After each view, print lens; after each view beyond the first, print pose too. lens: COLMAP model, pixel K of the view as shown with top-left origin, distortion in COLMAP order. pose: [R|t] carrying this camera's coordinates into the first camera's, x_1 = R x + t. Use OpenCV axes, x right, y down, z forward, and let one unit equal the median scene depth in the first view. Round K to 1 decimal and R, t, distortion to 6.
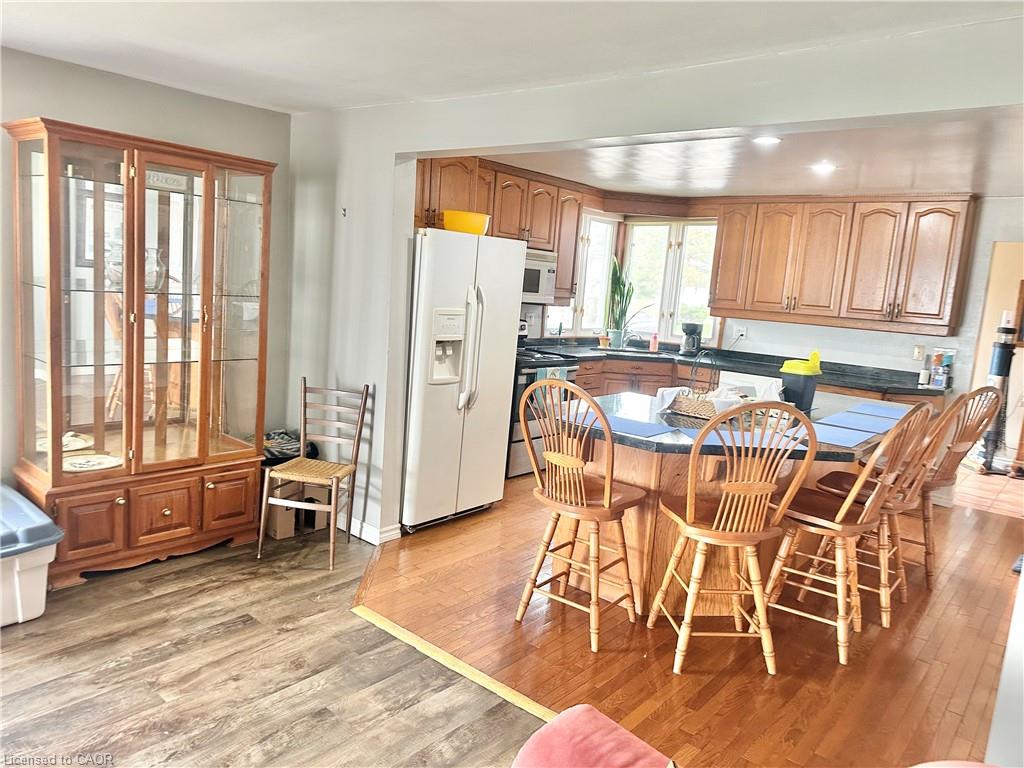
lens RADIAL K [[717.1, 0, 516.1], [0, 717.1, 389.1], [0, 0, 1]] dist [0.066232, -0.073179]
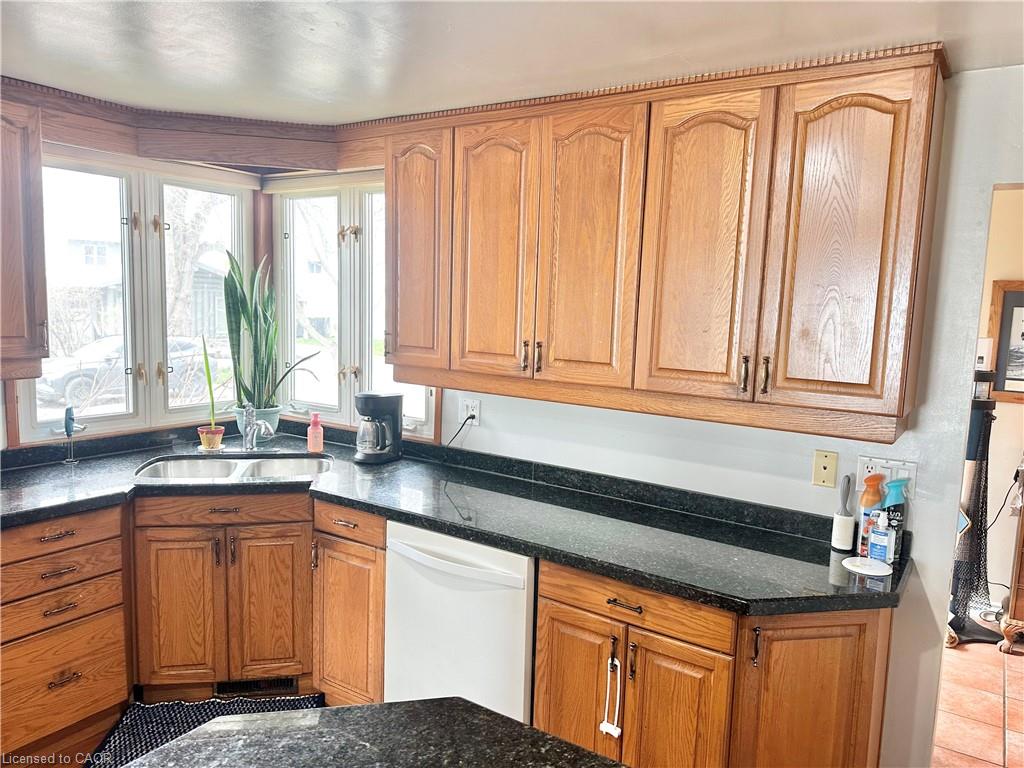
lens RADIAL K [[717.1, 0, 516.1], [0, 717.1, 389.1], [0, 0, 1]] dist [0.066232, -0.073179]
pose [[0.994045, -0.048150, 0.097755, 0.342654], [0.050239, 0.998556, -0.019016, -0.095550], [-0.096698, 0.023813, 0.995029, 0.608864]]
